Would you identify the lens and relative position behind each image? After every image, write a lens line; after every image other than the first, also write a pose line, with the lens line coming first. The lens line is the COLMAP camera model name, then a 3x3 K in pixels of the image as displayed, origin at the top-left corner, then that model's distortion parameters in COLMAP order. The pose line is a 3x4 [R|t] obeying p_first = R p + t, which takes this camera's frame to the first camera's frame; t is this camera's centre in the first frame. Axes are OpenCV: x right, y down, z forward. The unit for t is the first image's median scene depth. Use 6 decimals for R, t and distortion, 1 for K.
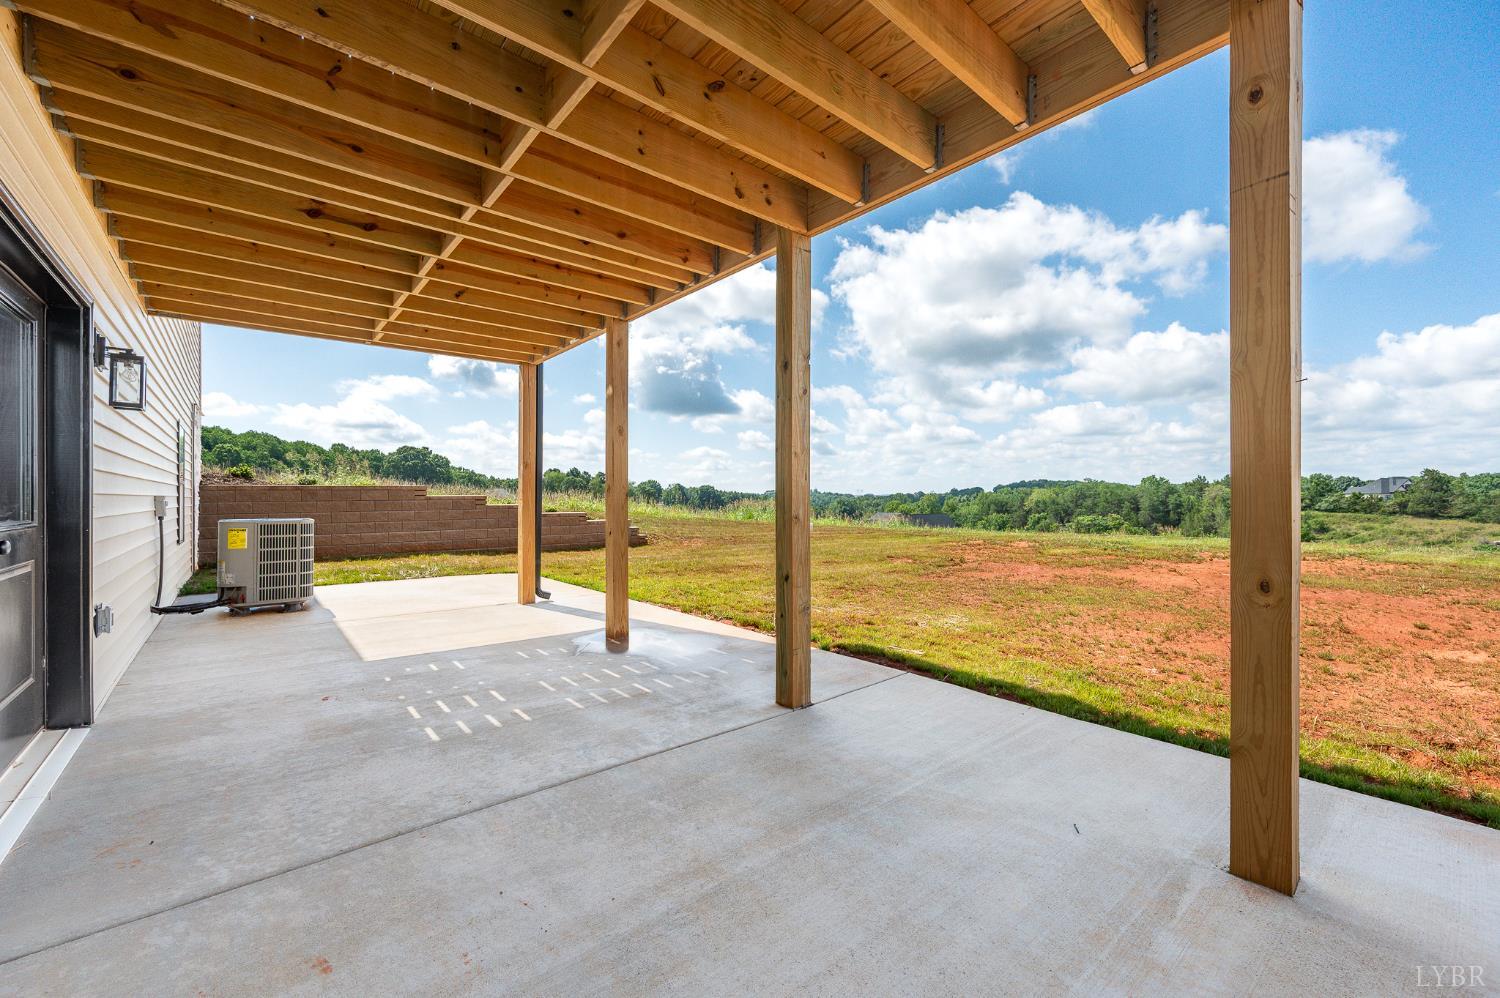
lens RADIAL K [[593.6, 0, 745.3], [0, 593.6, 493.6], [0, 0, 1]] dist [-0.002819, 0.000572]
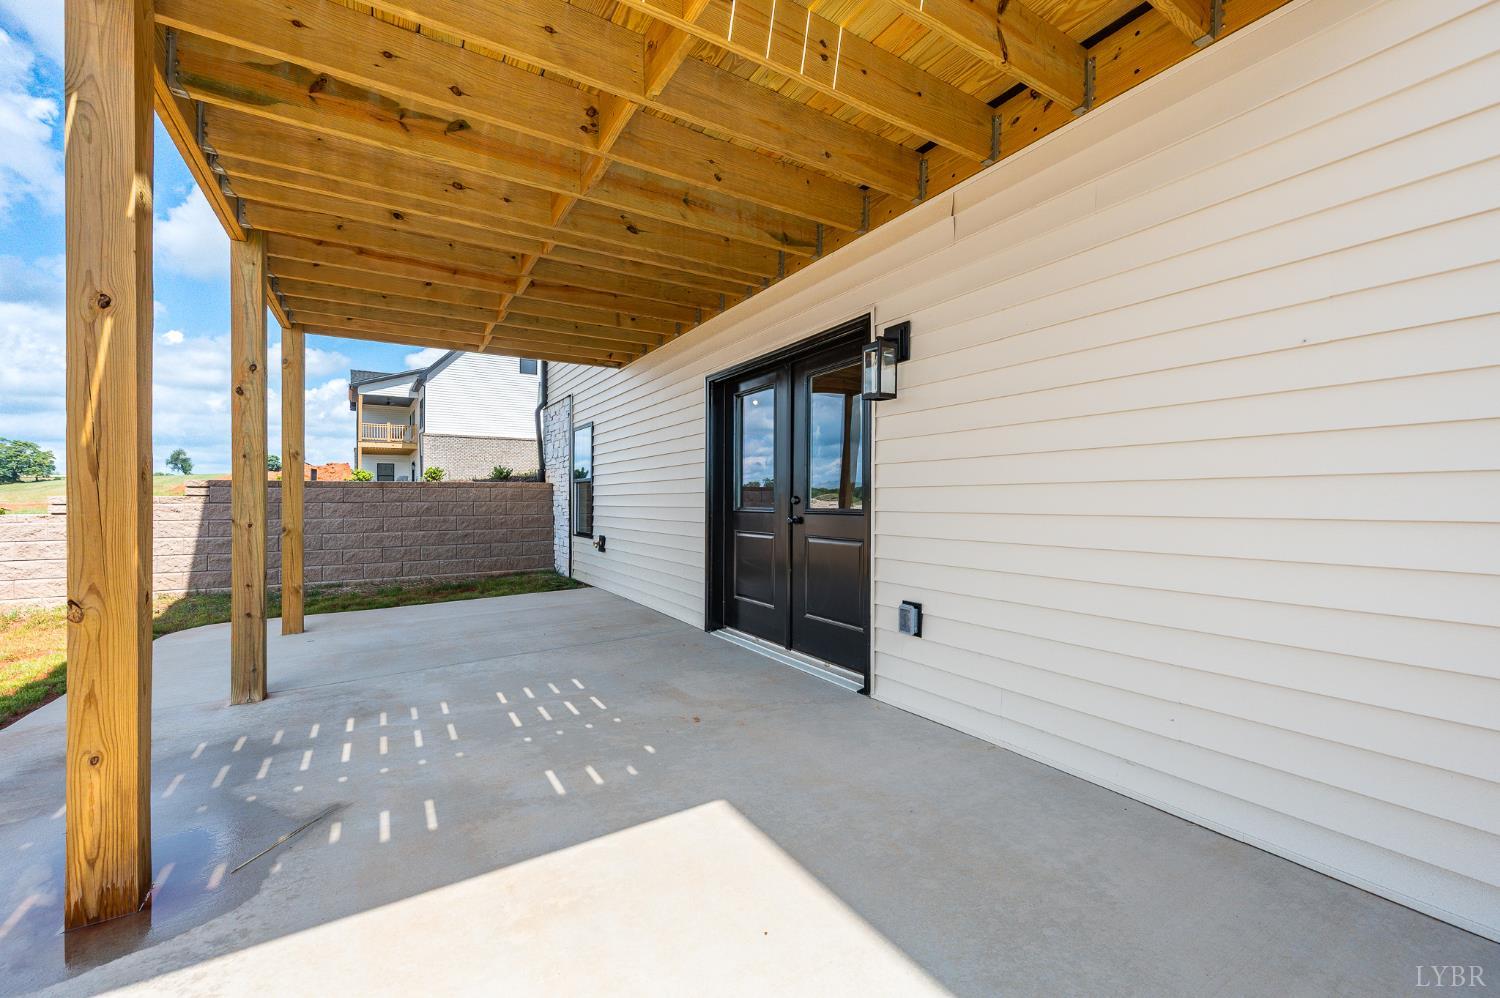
lens RADIAL K [[593.6, 0, 749.1], [0, 593.6, 494.9], [0, 0, 1]] dist [-0.002819, 0.000572]
pose [[-0.989144, 0.006305, 0.146816, -0.944827], [0.005625, 0.999971, -0.005043, 0.011886], [-0.146844, -0.004162, -0.989151, 1.926225]]
